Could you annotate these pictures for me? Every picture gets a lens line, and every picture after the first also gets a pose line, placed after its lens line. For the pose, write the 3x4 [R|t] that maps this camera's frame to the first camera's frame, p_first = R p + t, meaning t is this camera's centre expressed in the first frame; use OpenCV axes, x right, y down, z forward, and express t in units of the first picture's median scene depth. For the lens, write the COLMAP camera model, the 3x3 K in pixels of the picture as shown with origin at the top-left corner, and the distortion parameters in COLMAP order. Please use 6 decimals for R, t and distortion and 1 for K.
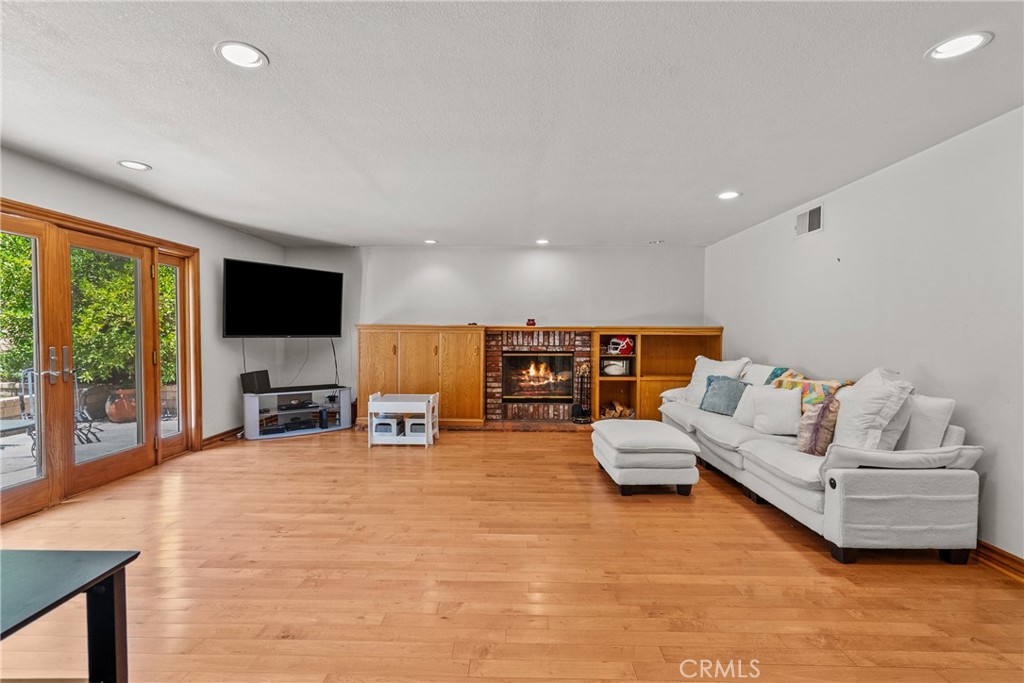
lens RADIAL K [[467.4, 0, 505.9], [0, 467.4, 339.8], [0, 0, 1]] dist [0.002819, -0.000041]
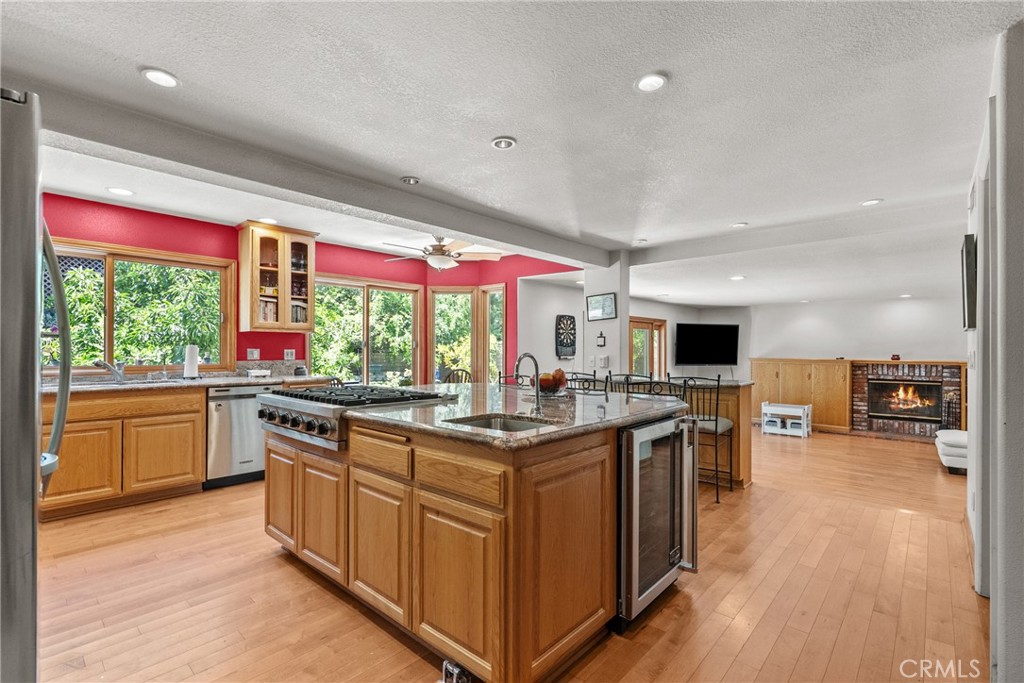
lens RADIAL K [[467.4, 0, 507.8], [0, 467.4, 348.4], [0, 0, 1]] dist [0.002819, -0.000041]
pose [[0.760342, 0.000332, -0.649523, 0.081470], [-0.012401, 0.999825, -0.014005, -0.031331], [0.649405, 0.018704, 0.760213, -0.698756]]
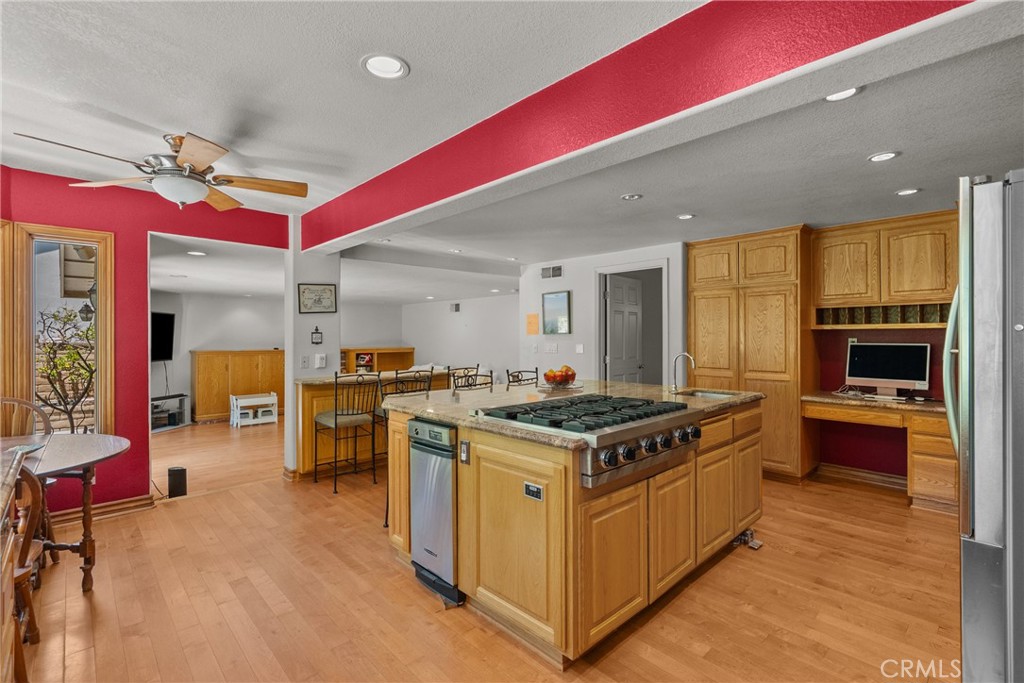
lens RADIAL K [[467.4, 0, 513.6], [0, 467.4, 336.6], [0, 0, 1]] dist [0.002819, -0.000041]
pose [[0.703588, -0.004848, 0.710591, -0.629566], [0.015156, 0.999852, -0.008185, -0.048759], [-0.710446, 0.016528, 0.703557, -0.678947]]
